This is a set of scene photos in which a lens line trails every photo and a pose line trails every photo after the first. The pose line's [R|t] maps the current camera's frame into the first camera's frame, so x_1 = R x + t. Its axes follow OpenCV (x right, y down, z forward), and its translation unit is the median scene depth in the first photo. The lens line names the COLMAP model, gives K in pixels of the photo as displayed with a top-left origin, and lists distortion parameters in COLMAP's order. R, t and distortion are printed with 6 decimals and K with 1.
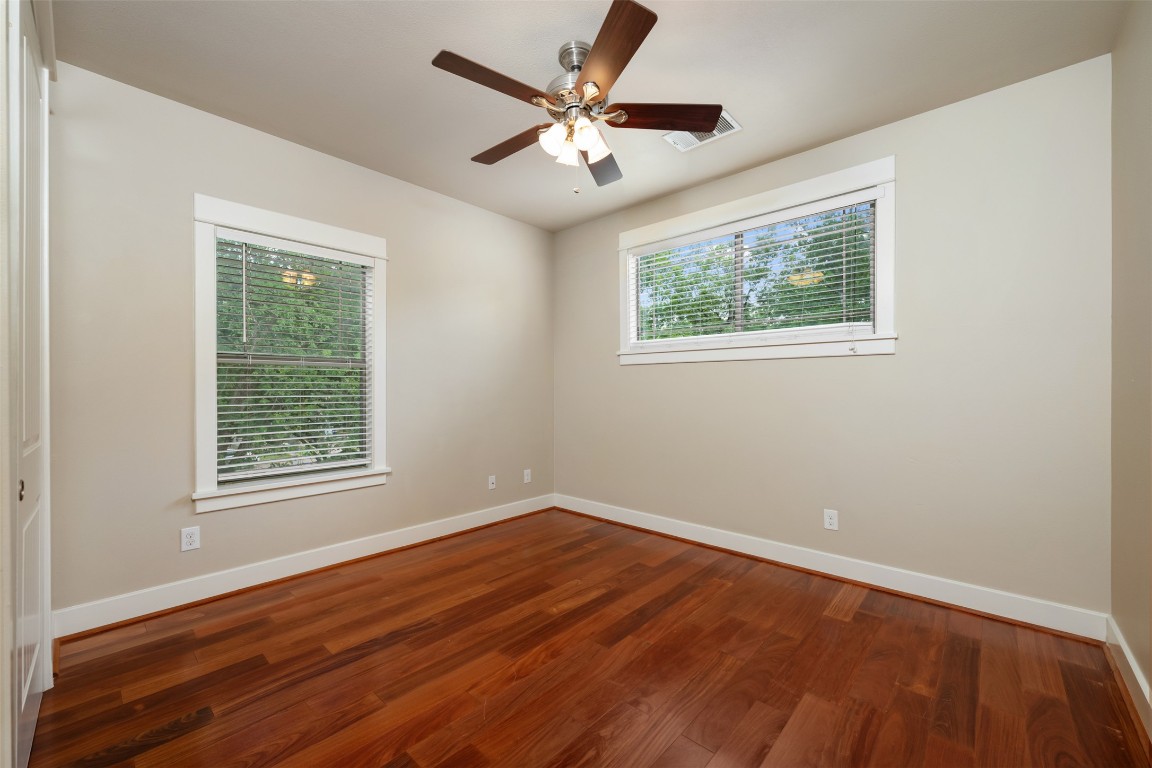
lens RADIAL K [[456.1, 0, 568.7], [0, 456.1, 388.6], [0, 0, 1]] dist [-0.001242, 0.000366]
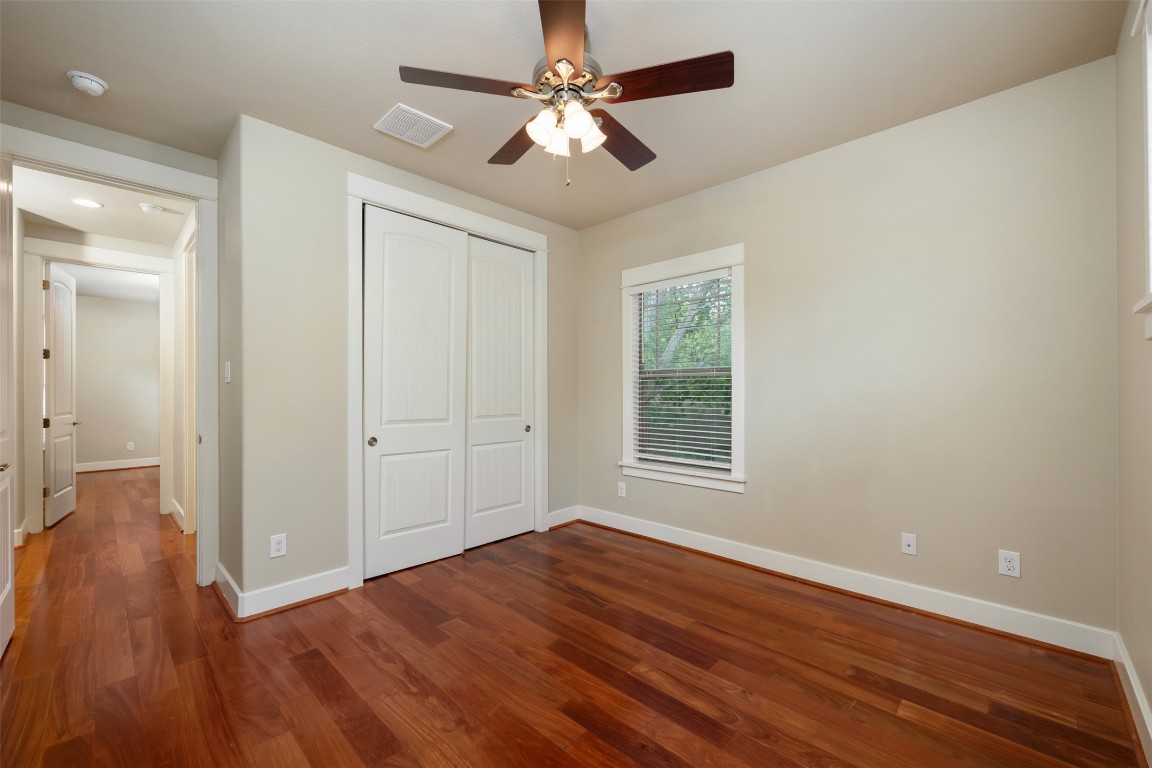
lens RADIAL K [[456.1, 0, 569.6], [0, 456.1, 389.5], [0, 0, 1]] dist [-0.001242, 0.000366]
pose [[-0.015429, -0.000970, -0.999880, 0.748985], [0.003278, 0.999994, -0.001021, -0.018401], [0.999876, -0.003293, -0.015426, 0.831242]]
